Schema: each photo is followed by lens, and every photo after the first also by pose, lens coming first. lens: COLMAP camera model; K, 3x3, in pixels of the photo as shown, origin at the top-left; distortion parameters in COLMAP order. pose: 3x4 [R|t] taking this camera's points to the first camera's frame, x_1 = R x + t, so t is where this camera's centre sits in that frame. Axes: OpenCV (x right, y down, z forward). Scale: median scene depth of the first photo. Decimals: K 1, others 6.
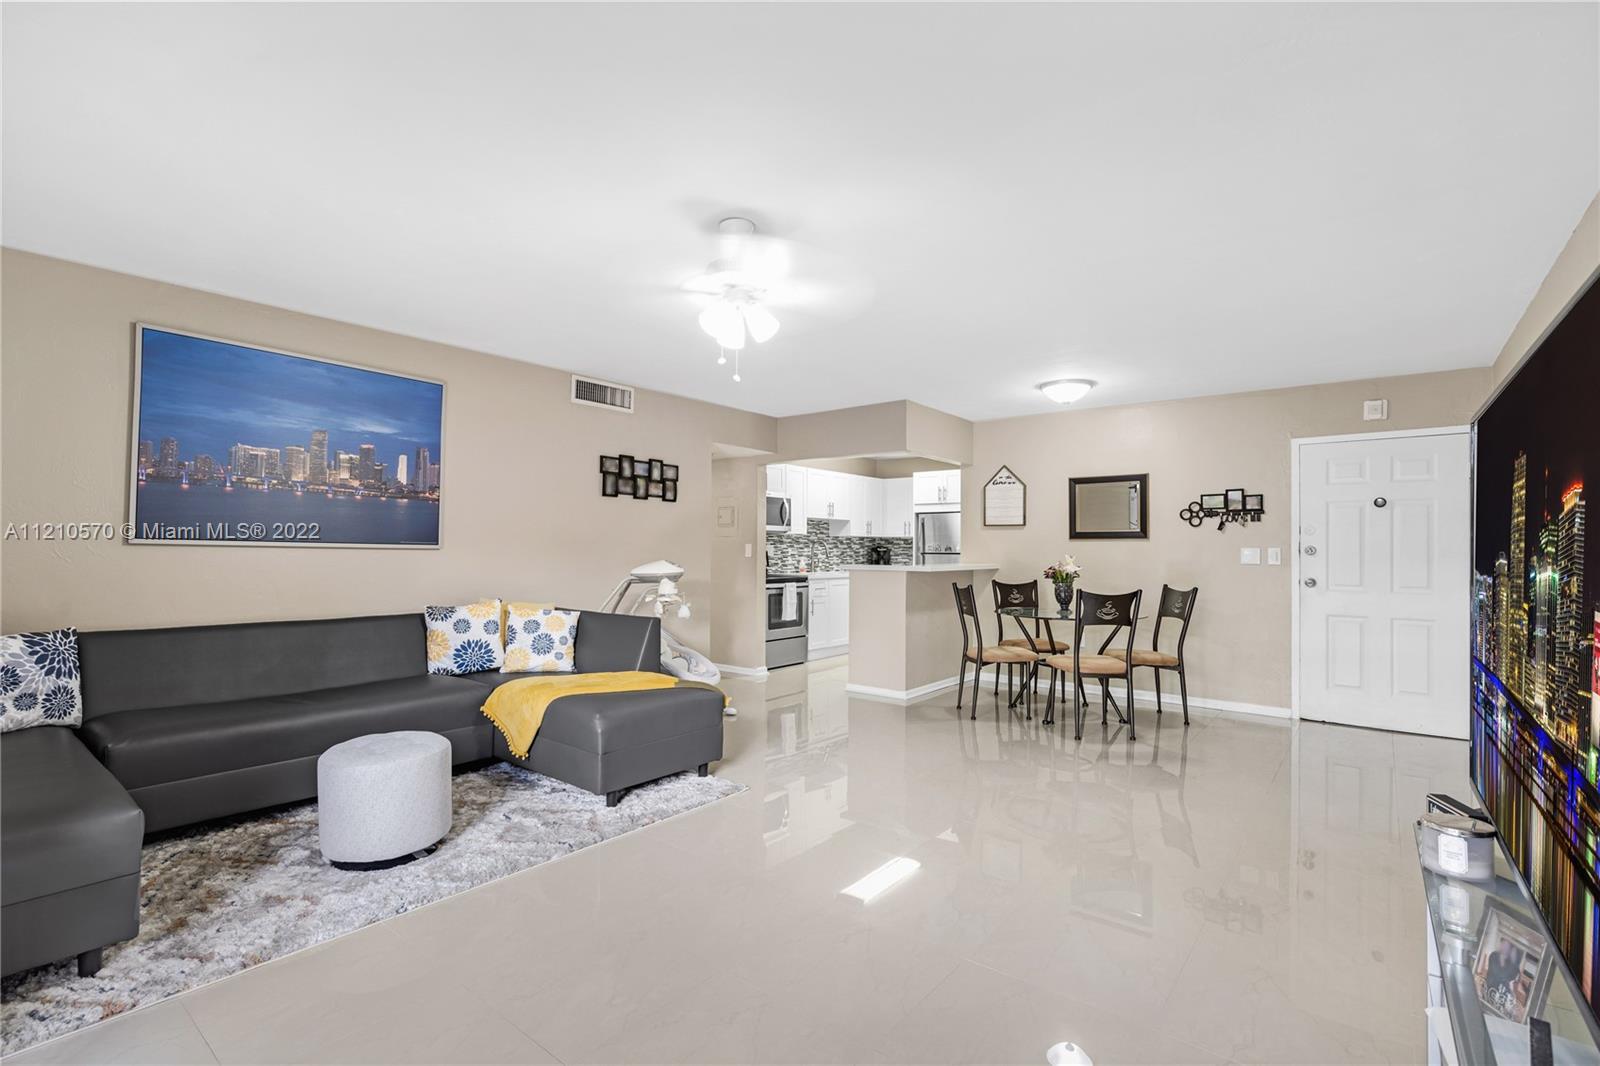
lens RADIAL K [[724.4, 0, 779.7], [0, 724.4, 551.0], [0, 0, 1]] dist [0.005463, 0.000875]
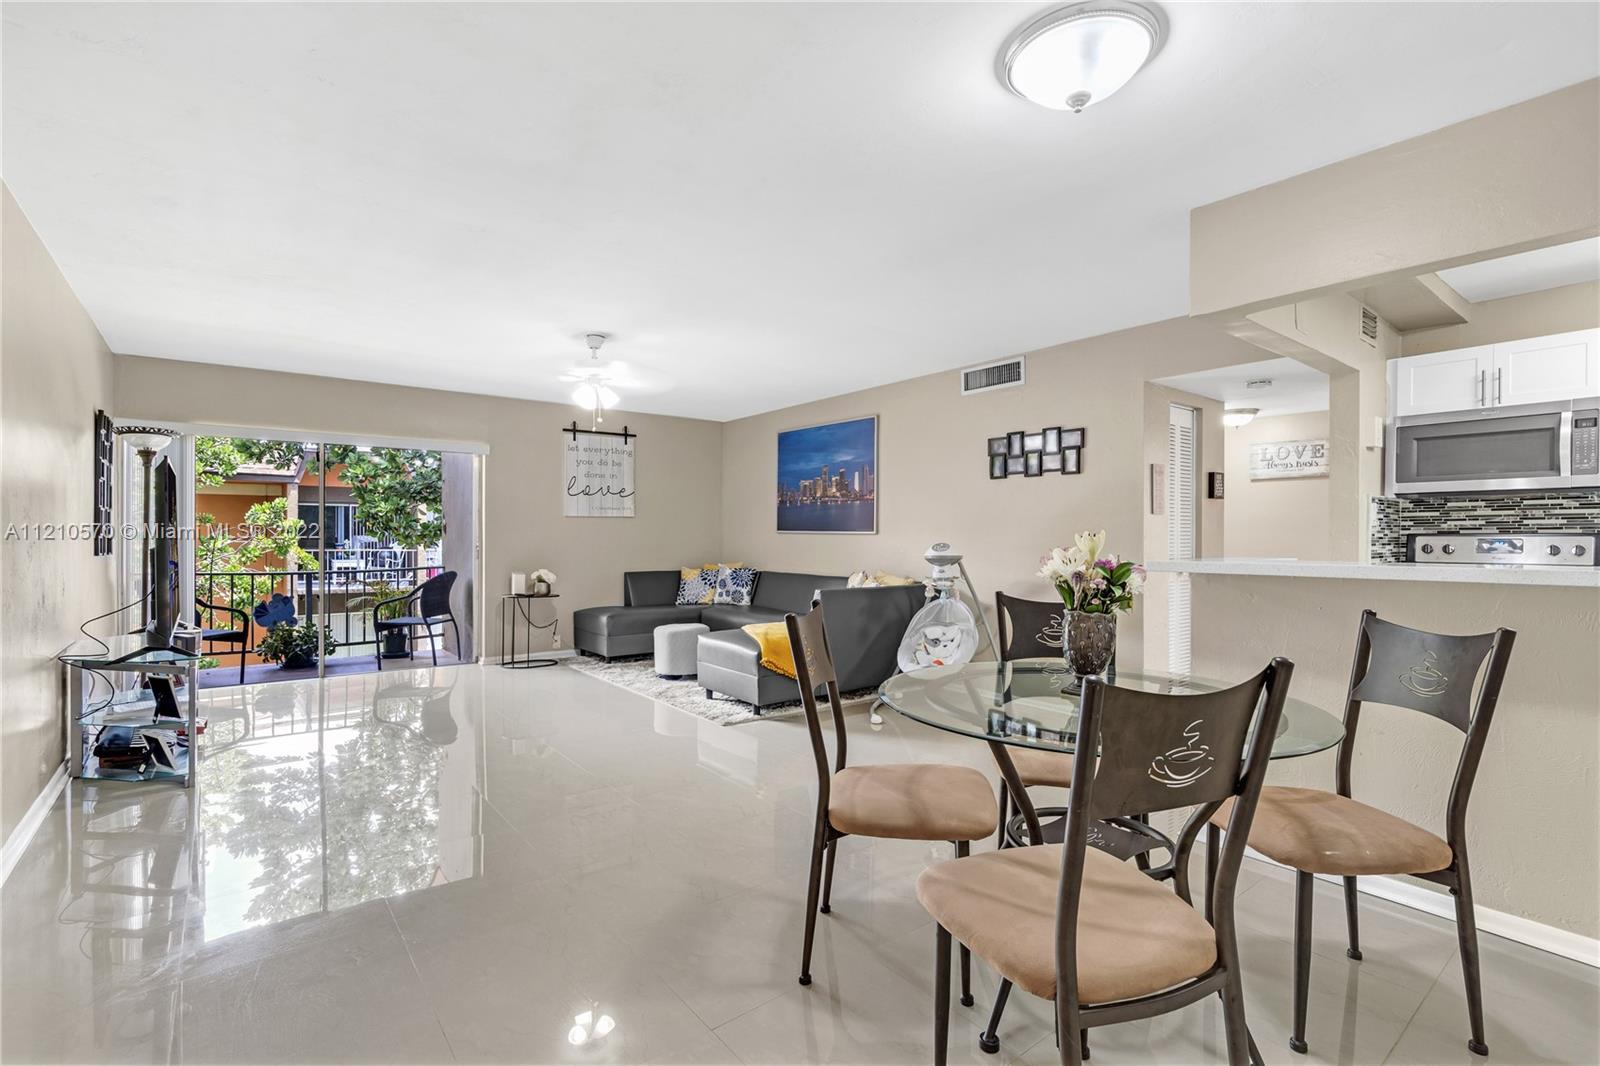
lens RADIAL K [[745.9, 0, 809.4], [0, 745.9, 538.2], [0, 0, 1]] dist [-0.000680, 0.002993]
pose [[-0.212017, -0.014439, -0.977159, 0.745792], [-0.010694, 0.999865, -0.012454, 0.018923], [0.977207, 0.007809, -0.212143, 0.906517]]
